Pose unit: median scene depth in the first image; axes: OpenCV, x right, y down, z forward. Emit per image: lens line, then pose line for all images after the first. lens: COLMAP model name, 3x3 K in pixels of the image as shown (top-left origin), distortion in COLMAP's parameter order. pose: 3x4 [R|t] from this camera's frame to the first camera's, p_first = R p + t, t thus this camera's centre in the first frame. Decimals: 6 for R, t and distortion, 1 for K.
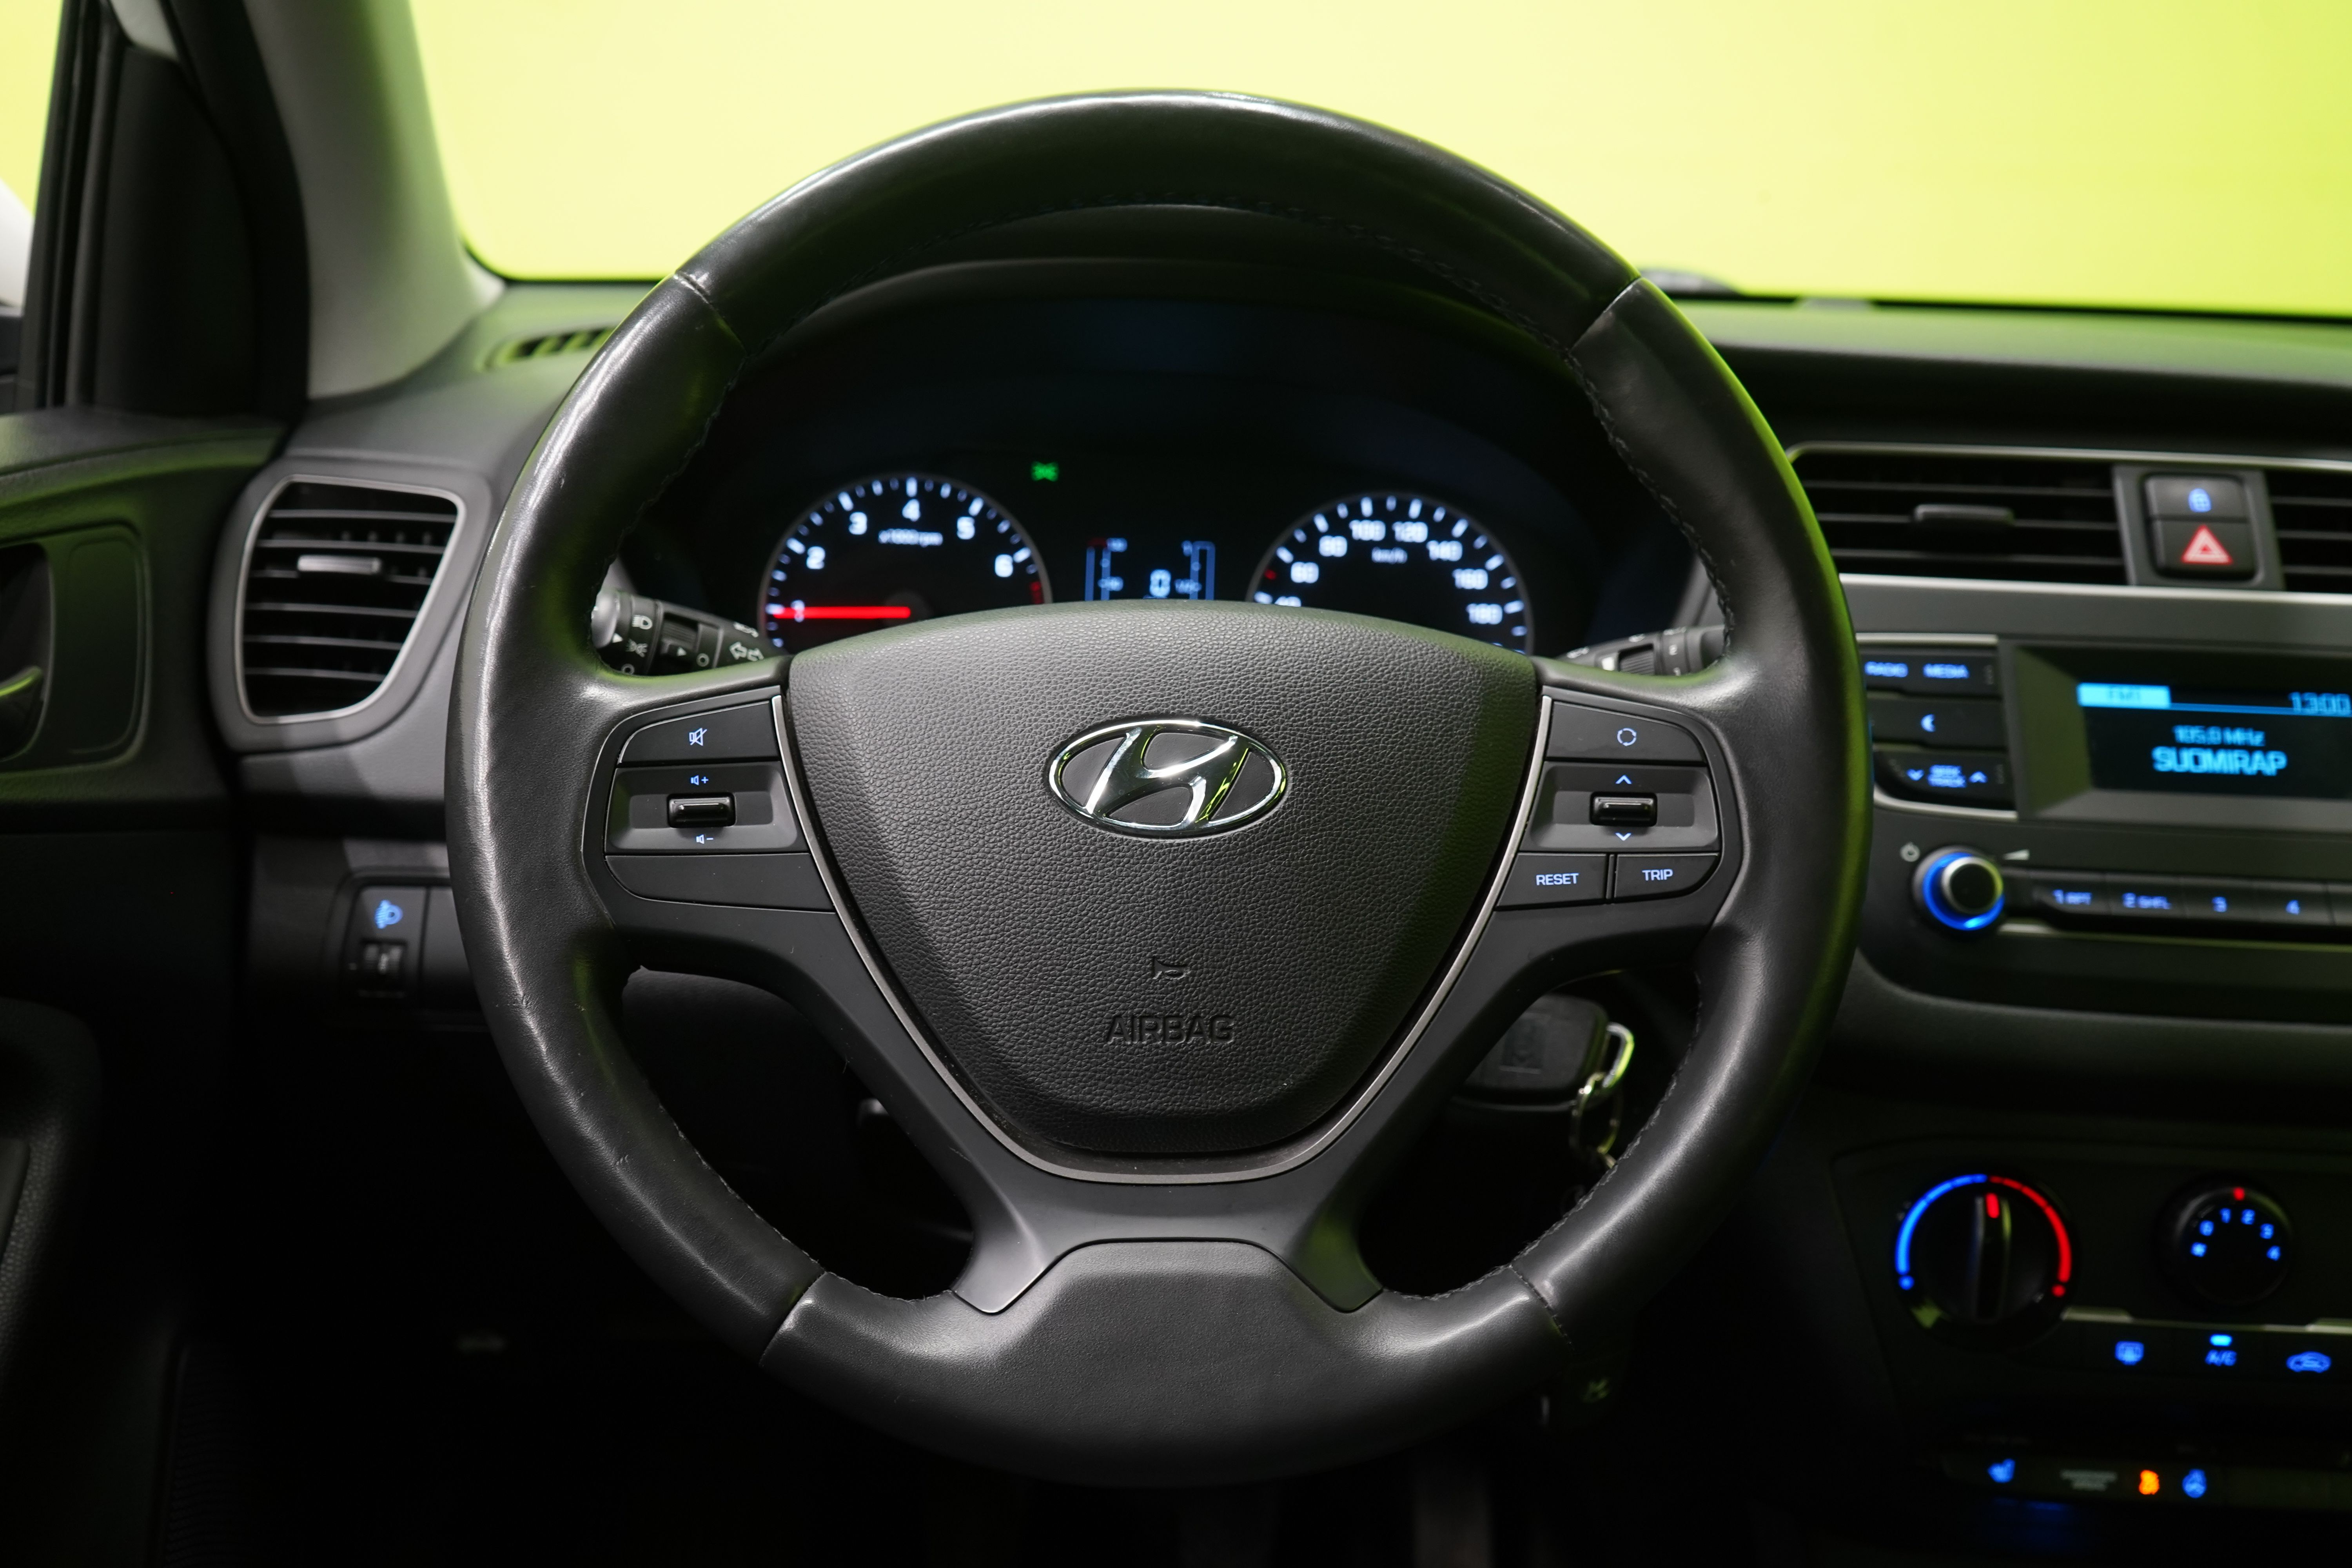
lens RADIAL K [[2352.2, 0, 1178.0], [0, 2352.2, 775.6], [0, 0, 1]] dist [-0.000508, 0.000000]
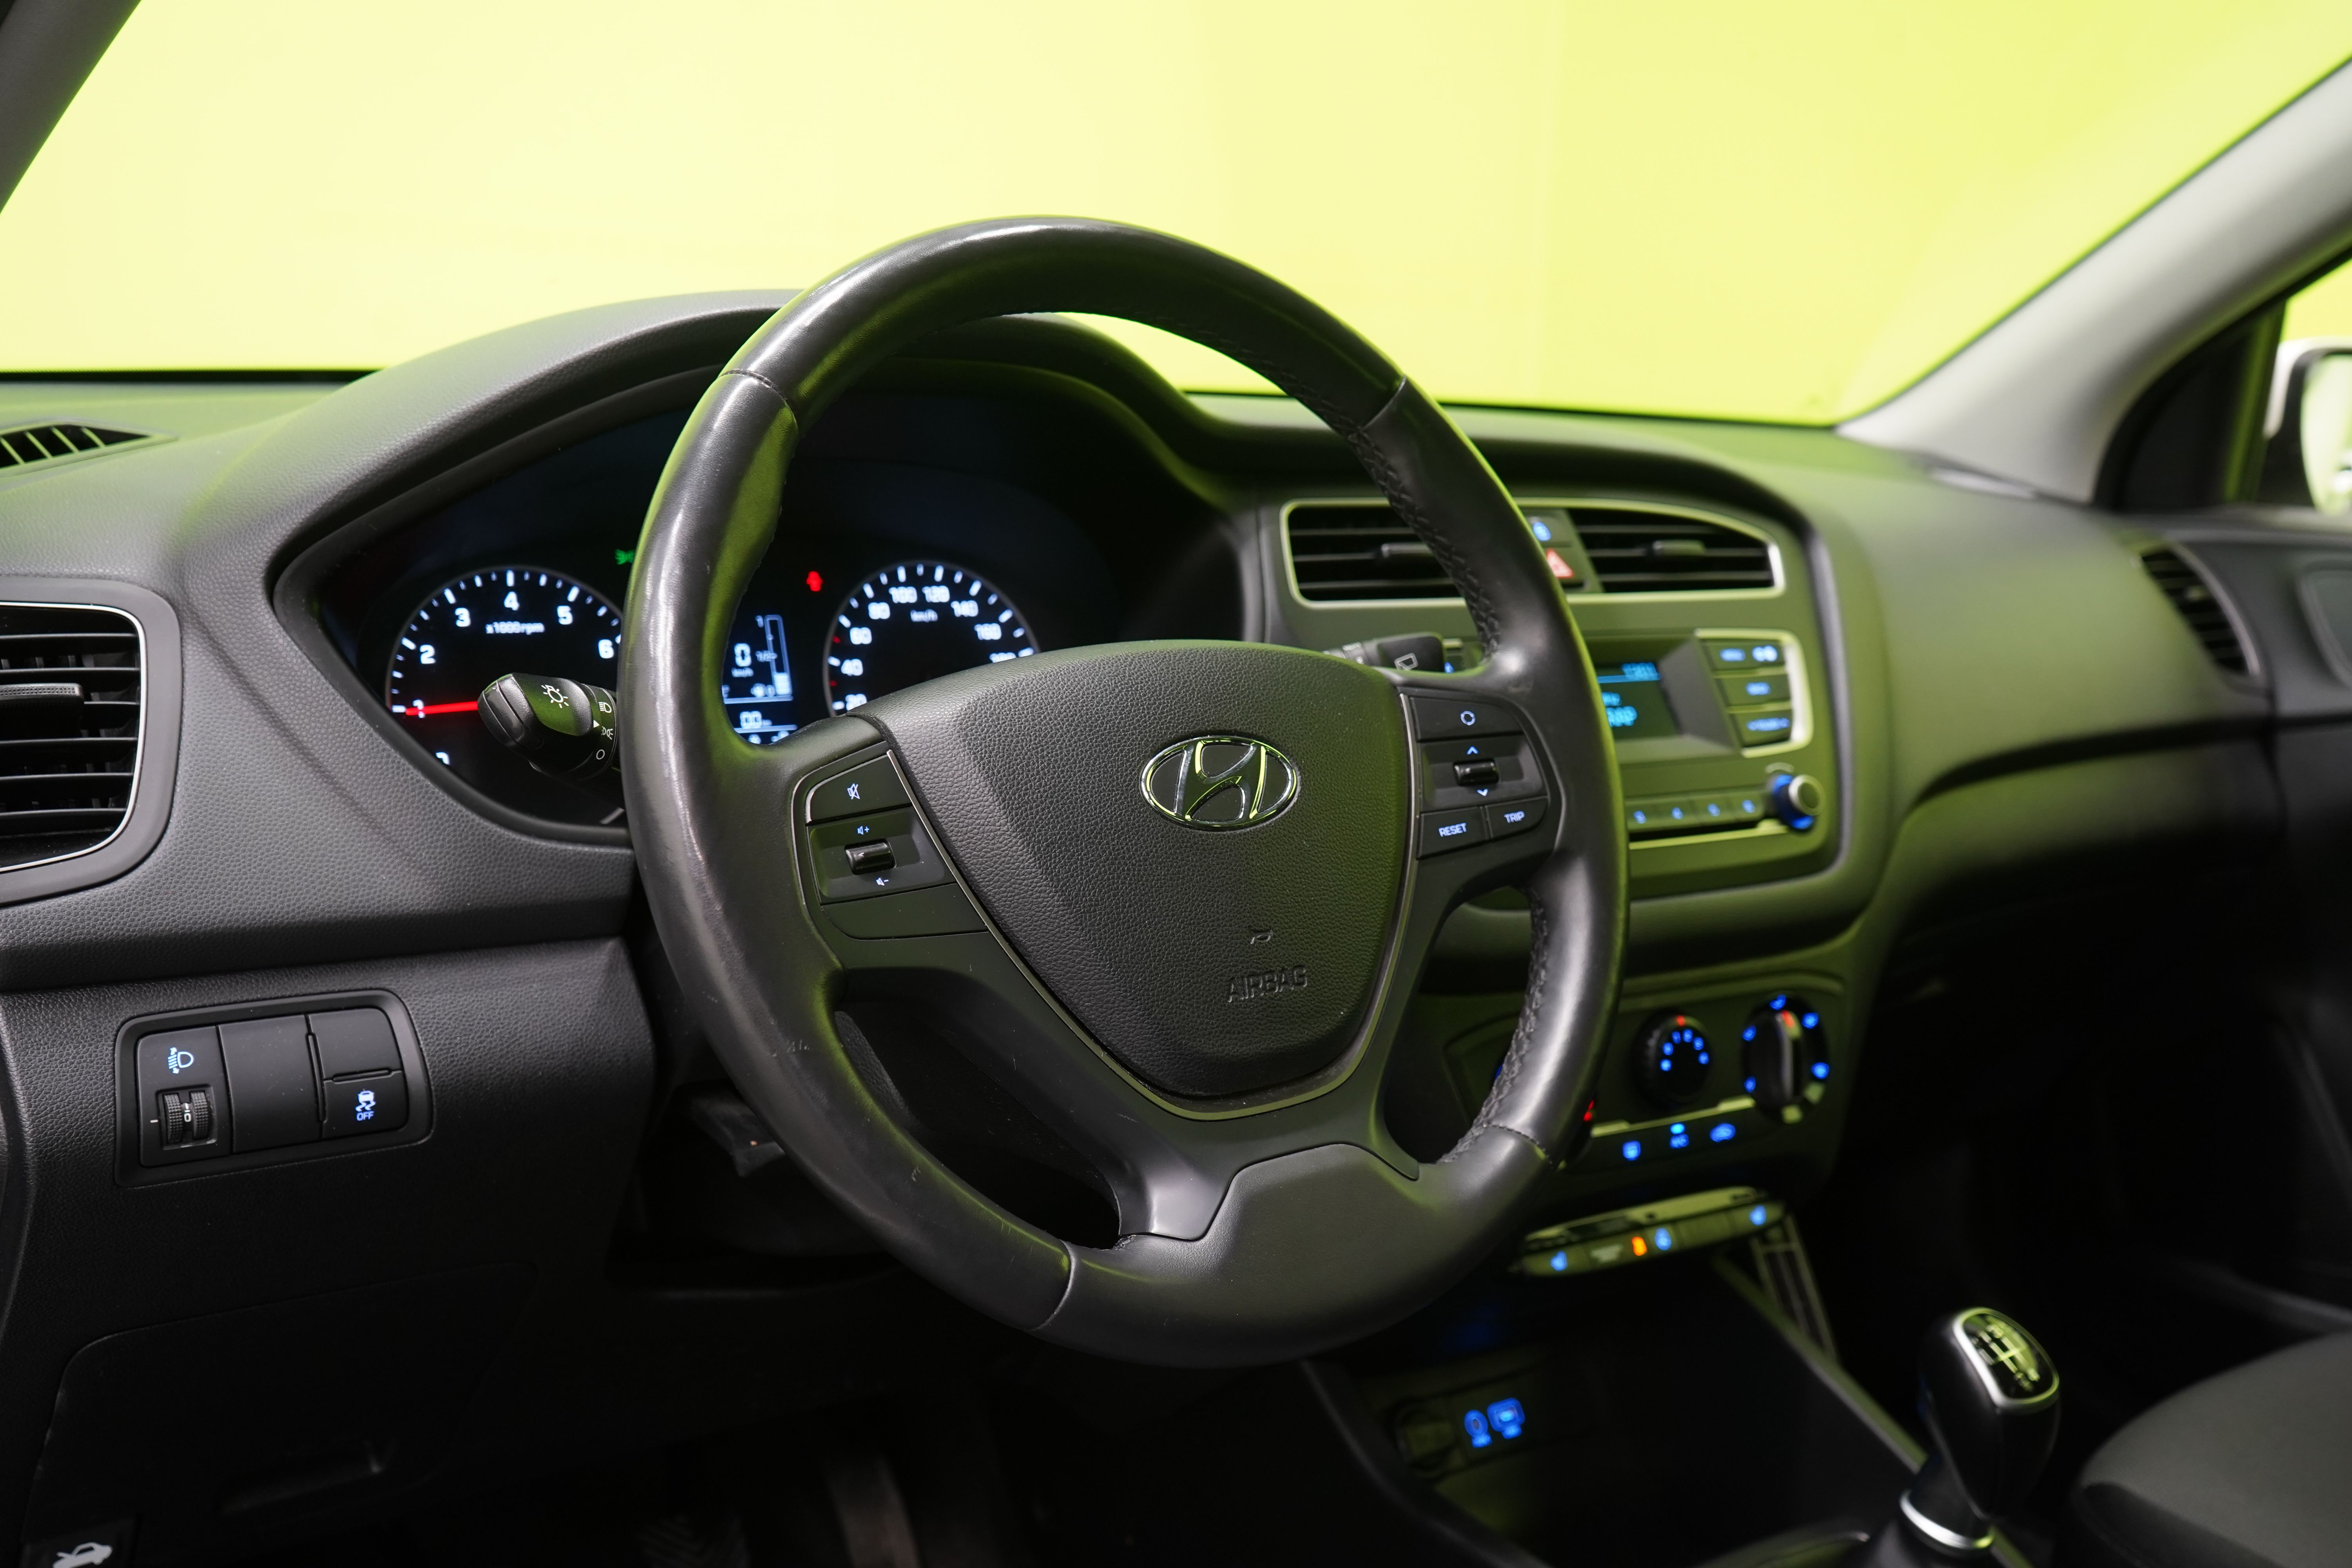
lens RADIAL K [[2367.0, 0, 1175.4], [0, 2367.0, 782.9], [0, 0, 1]] dist [-0.003050, 0.000000]
pose [[0.815431, -0.103577, 0.569512, -0.550910], [0.122725, 0.992429, 0.004776, -0.005596], [-0.565695, 0.065999, 0.821969, 0.005036]]
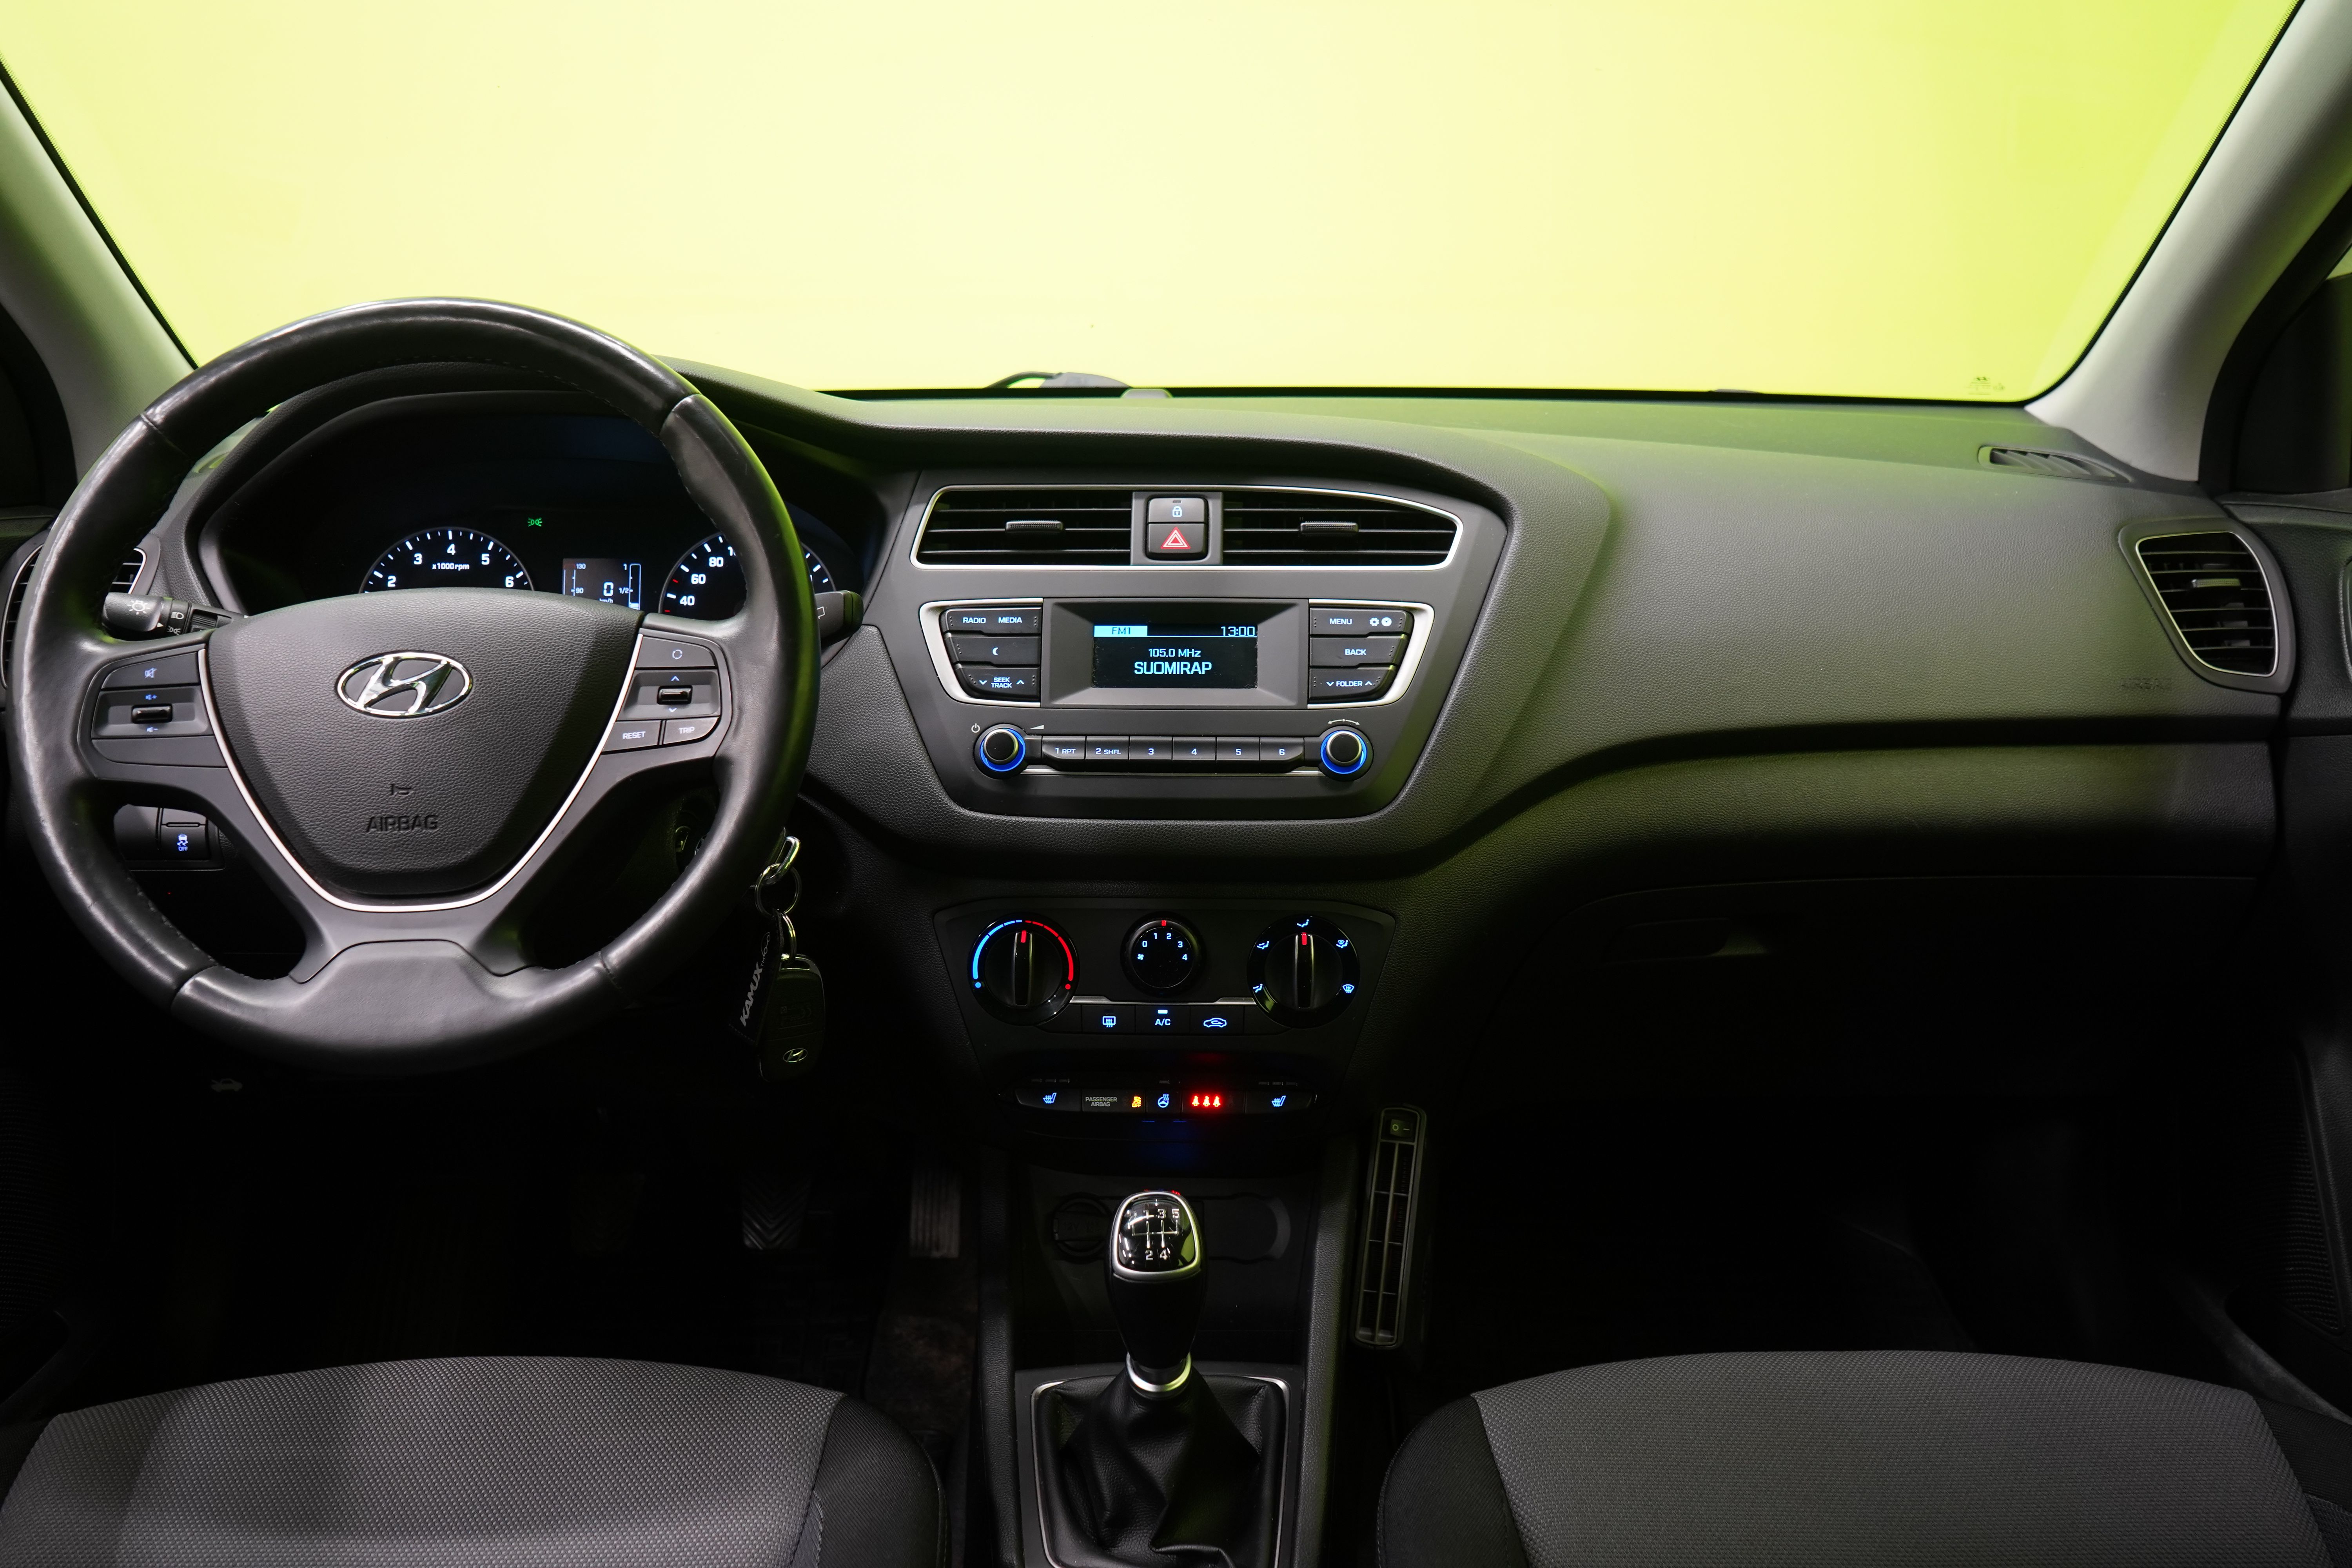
lens RADIAL K [[1881.4, 0, 1175.7], [0, 1881.4, 790.3], [0, 0, 1]] dist [-0.006467, -0.014057]
pose [[0.999307, -0.036382, -0.007815, 0.450564], [0.036443, 0.999305, 0.007844, 0.069408], [0.007524, -0.008123, 0.999939, -0.324823]]
